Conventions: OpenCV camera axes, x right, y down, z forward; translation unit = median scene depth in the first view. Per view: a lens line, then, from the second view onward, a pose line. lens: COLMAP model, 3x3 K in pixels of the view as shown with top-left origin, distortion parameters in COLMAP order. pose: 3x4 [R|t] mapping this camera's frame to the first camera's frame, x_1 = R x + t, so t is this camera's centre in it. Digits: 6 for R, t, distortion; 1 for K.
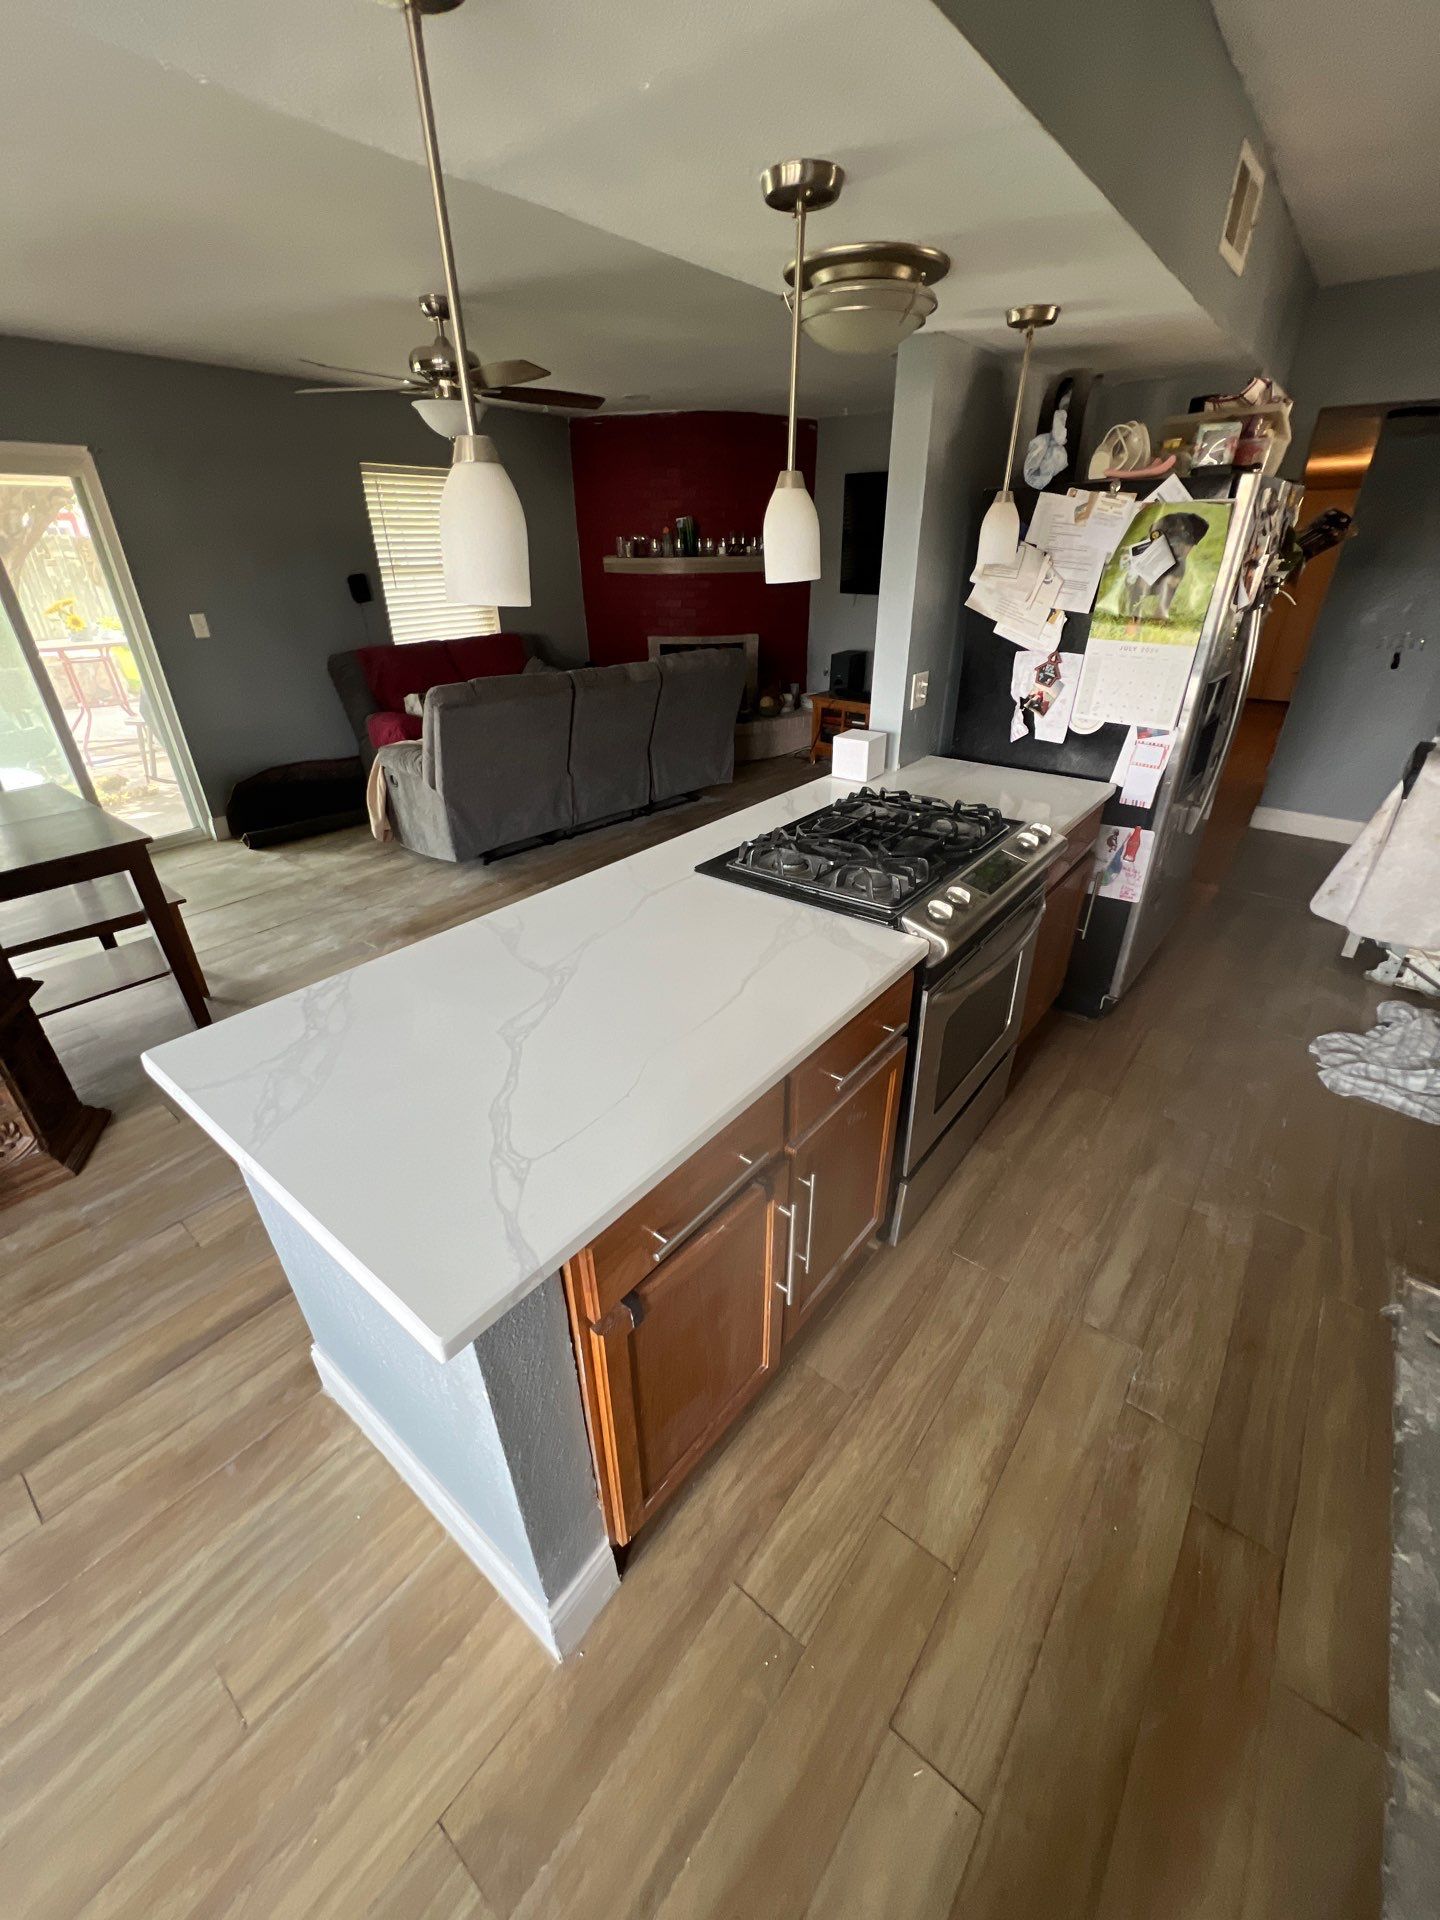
lens RADIAL K [[769.3, 0, 726.0], [0, 769.3, 956.9], [0, 0, 1]] dist [-0.001298, 0.000223]
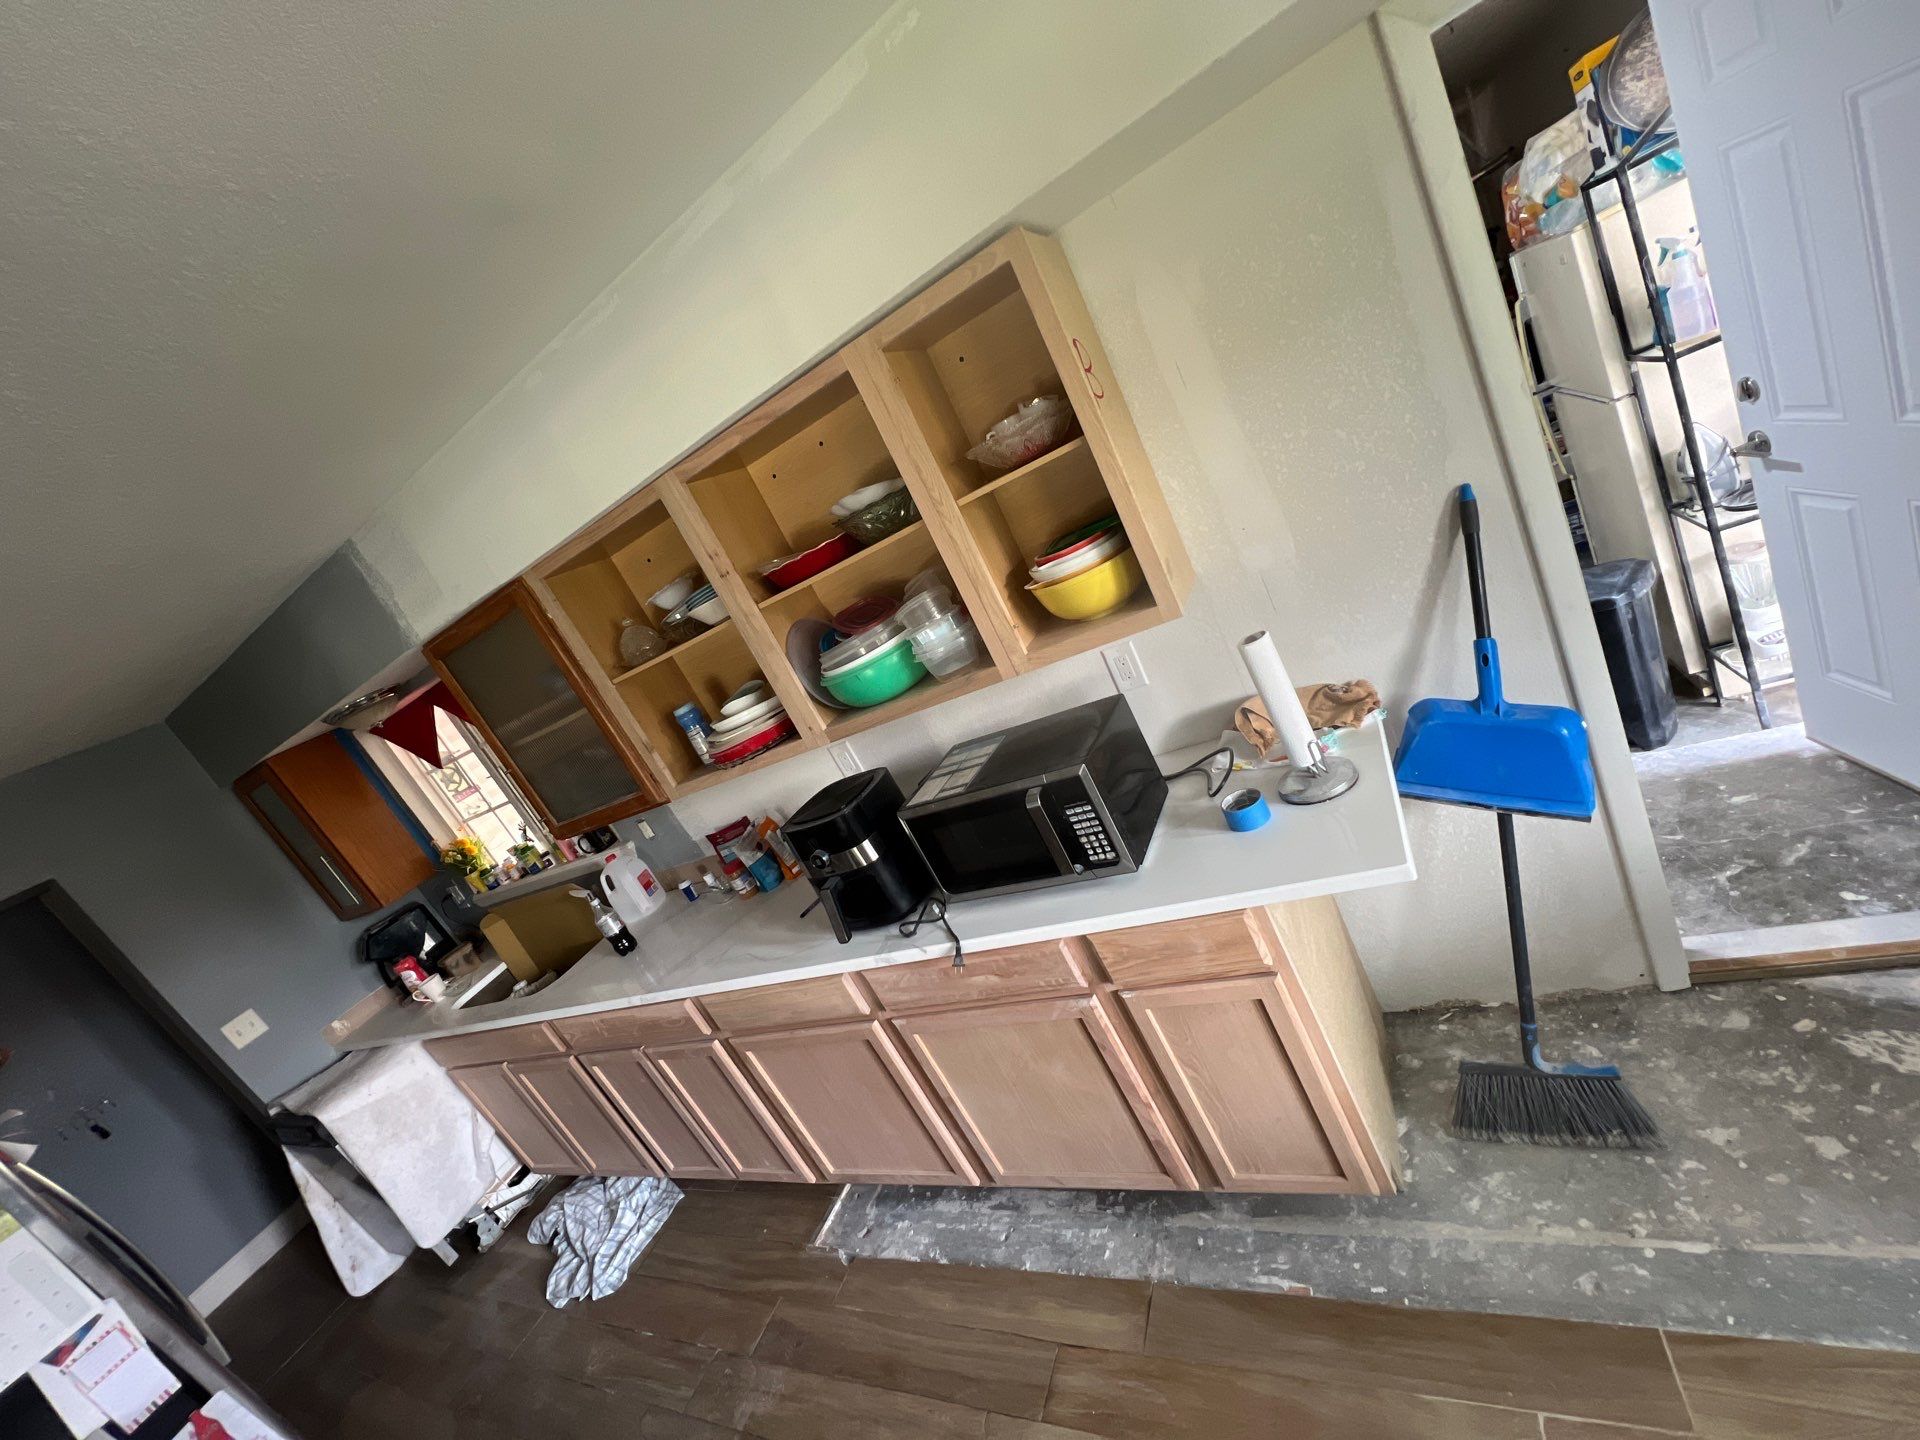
lens RADIAL K [[770.6, 0, 956.7], [0, 770.6, 713.2], [0, 0, 1]] dist [-0.004342, 0.000849]
pose [[-0.212375, -0.152552, 0.965207, -0.130428], [0.811873, 0.522164, 0.261166, -0.097250], [-0.543838, 0.839090, 0.012958, 0.088638]]
